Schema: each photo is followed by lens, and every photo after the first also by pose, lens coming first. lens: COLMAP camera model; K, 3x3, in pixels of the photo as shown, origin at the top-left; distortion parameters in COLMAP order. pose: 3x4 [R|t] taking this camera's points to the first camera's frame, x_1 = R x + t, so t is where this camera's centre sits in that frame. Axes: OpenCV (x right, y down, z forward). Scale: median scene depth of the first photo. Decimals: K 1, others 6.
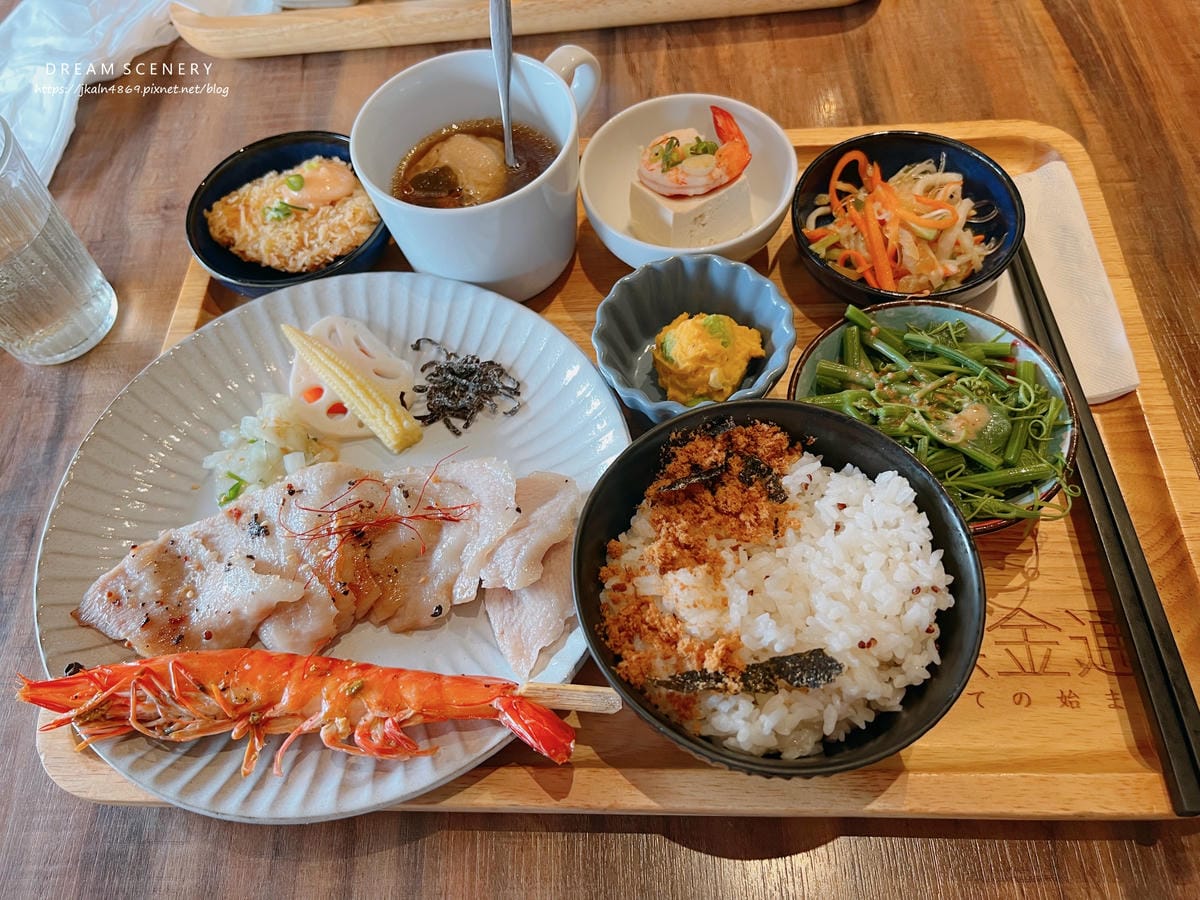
lens RADIAL K [[891.7, 0, 600.1], [0, 891.7, 419.8], [0, 0, 1]] dist [0.049184, -0.061283]
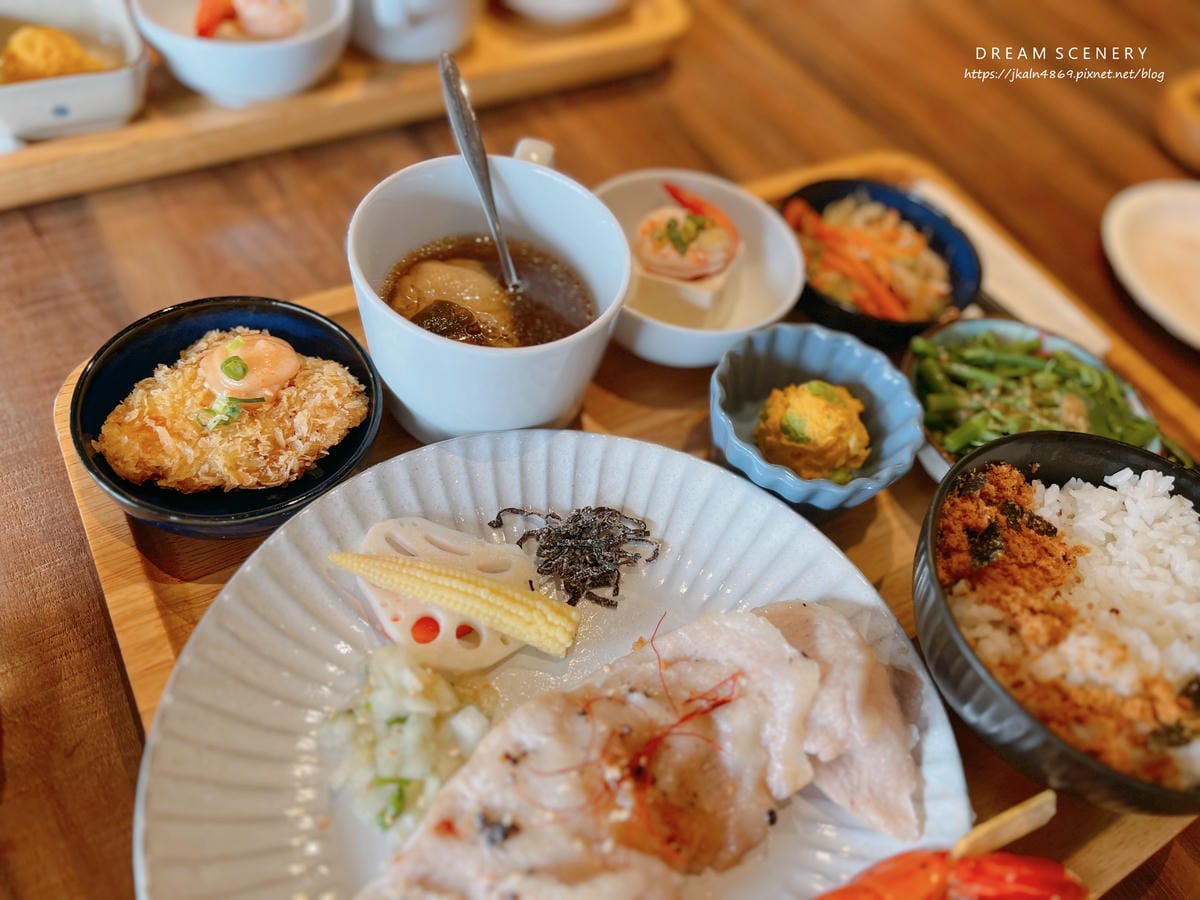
lens RADIAL K [[891.7, 0, 600.1], [0, 891.7, 419.8], [0, 0, 1]] dist [0.049184, -0.061283]
pose [[0.841439, -0.275900, 0.464606, -0.574541], [0.320167, 0.947202, -0.017366, -0.152624], [-0.435285, 0.163364, 0.885347, 0.296419]]
